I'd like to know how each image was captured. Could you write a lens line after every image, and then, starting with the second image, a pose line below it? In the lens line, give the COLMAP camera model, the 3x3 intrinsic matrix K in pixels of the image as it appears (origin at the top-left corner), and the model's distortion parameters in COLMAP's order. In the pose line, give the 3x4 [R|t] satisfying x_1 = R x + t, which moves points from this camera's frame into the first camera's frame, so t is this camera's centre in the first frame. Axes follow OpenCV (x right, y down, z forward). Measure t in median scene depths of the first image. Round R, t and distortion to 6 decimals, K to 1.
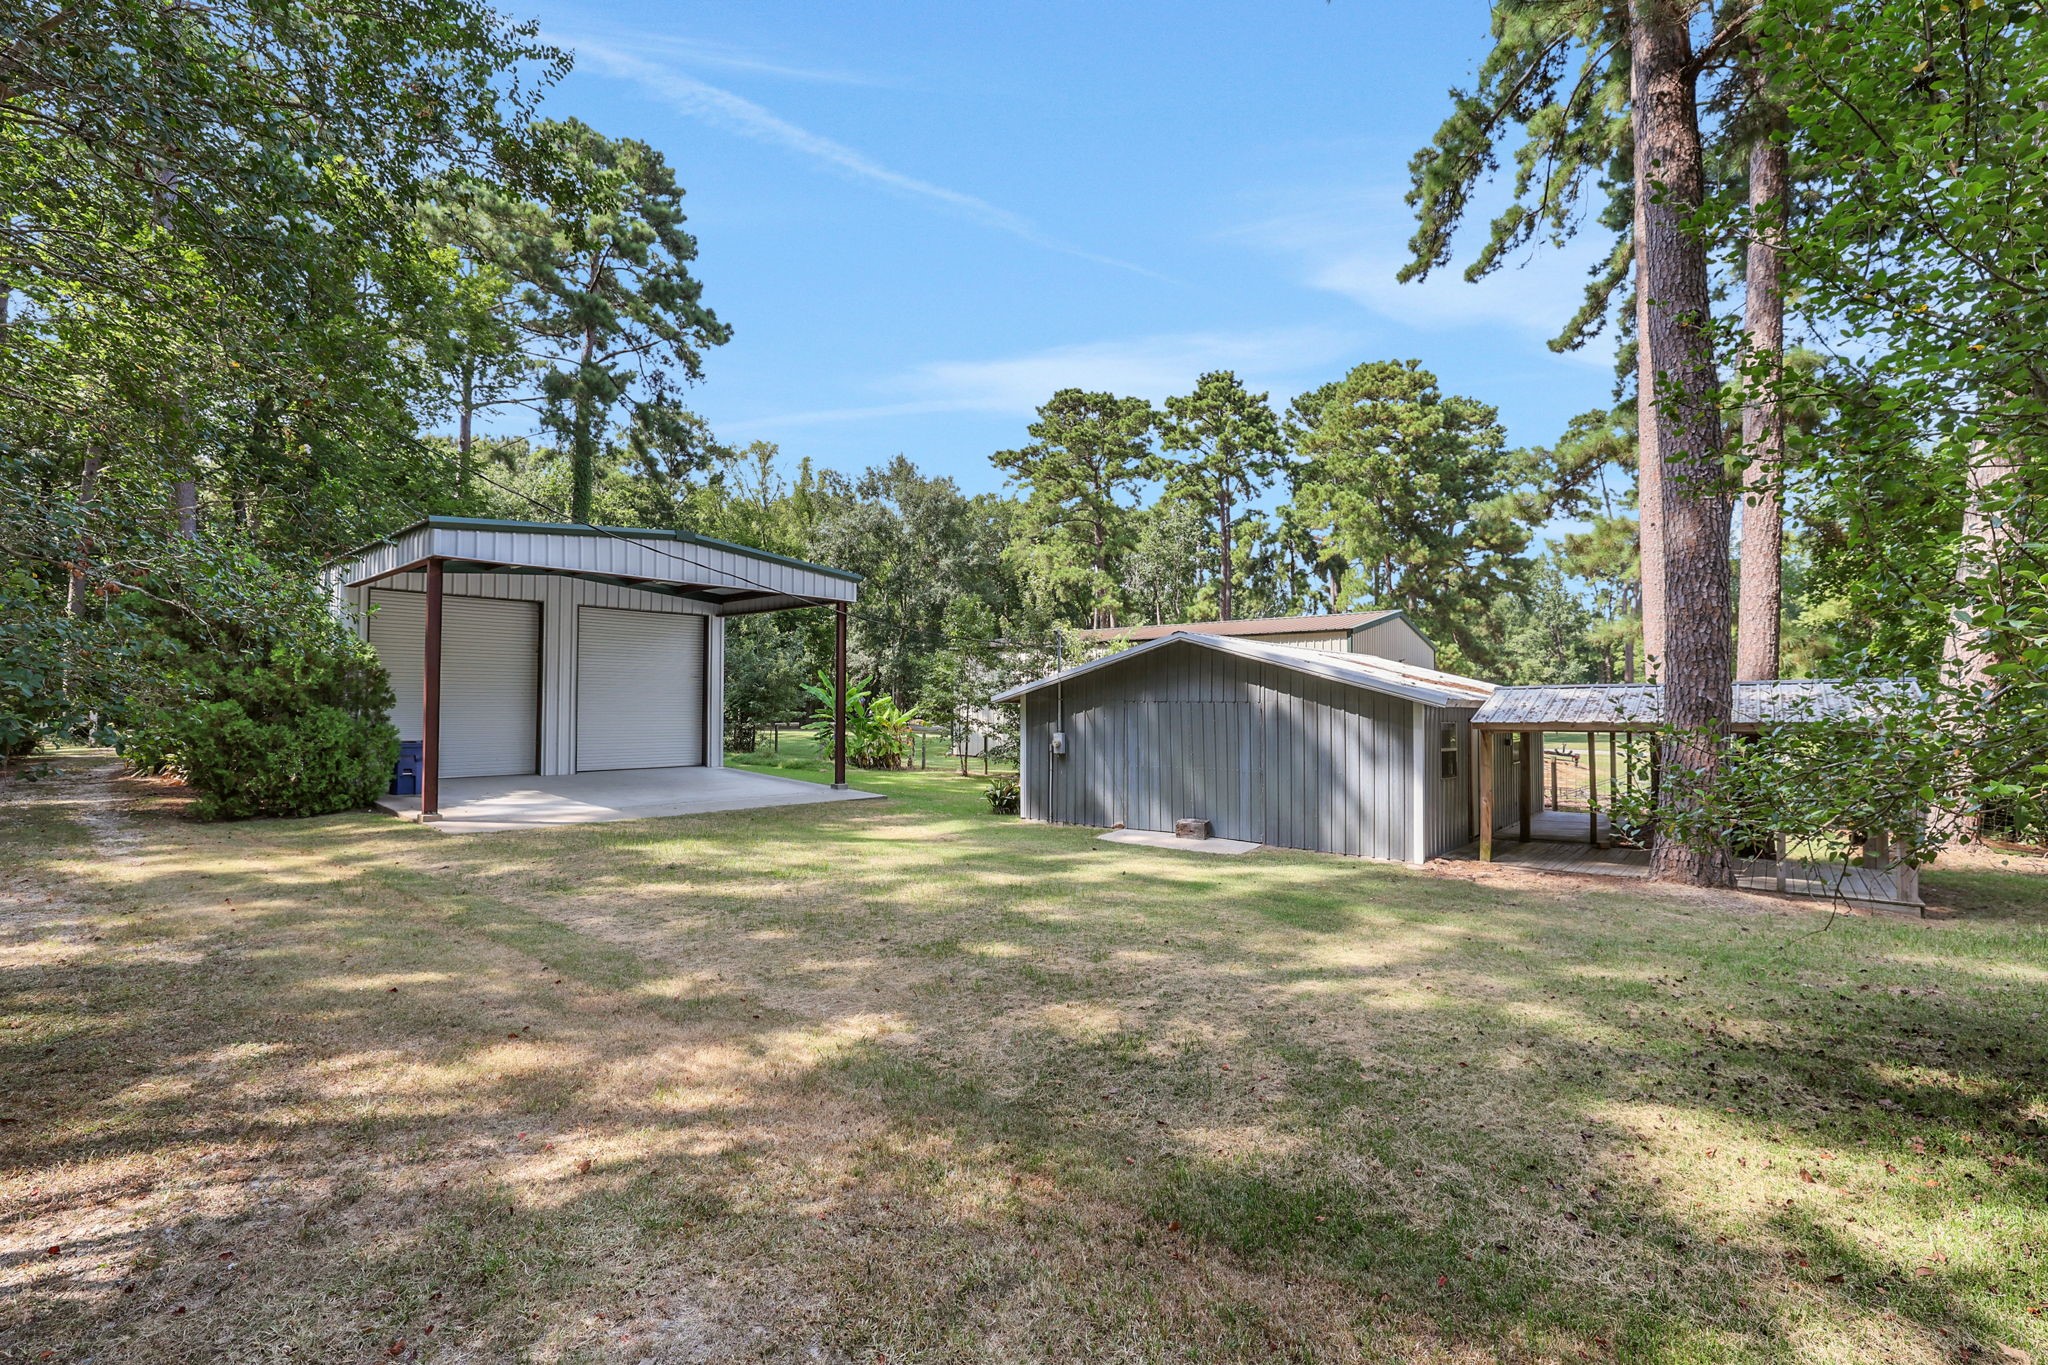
lens RADIAL K [[888.7, 0, 1024.0], [0, 888.7, 682.5], [0, 0, 1]] dist [-0.001854, 0.000212]
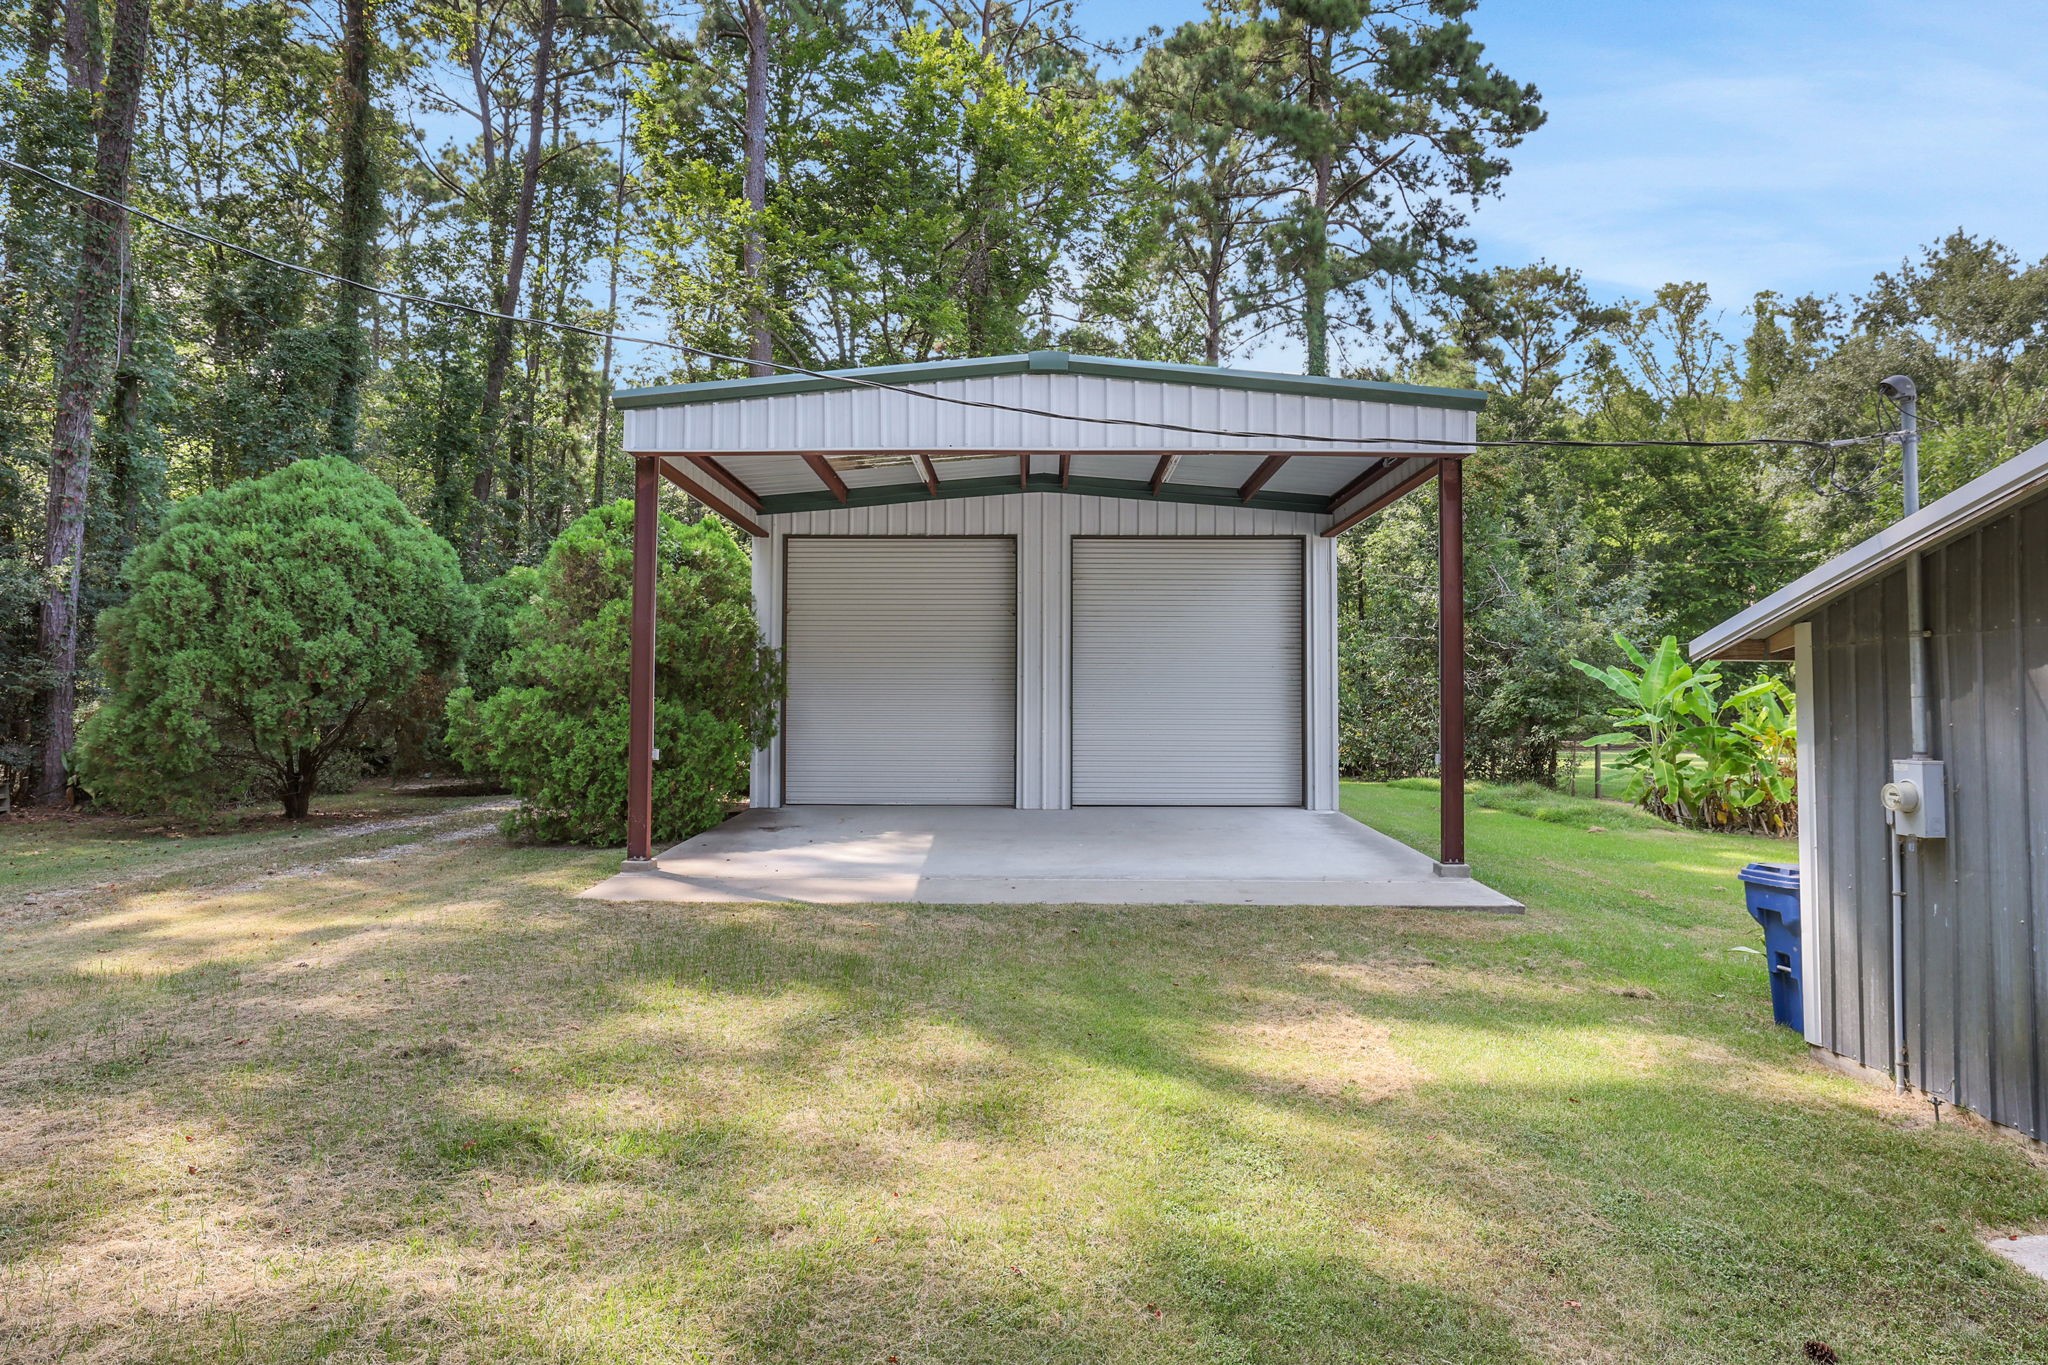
lens RADIAL K [[1162.9, 0, 1024.0], [0, 1162.9, 682.5], [0, 0, 1]] dist [0.000294, 0.000432]
pose [[0.639695, -0.026727, -0.768164, 0.046833], [0.023020, 0.999613, -0.015610, 0.012246], [0.768284, -0.007698, 0.640063, 0.207083]]
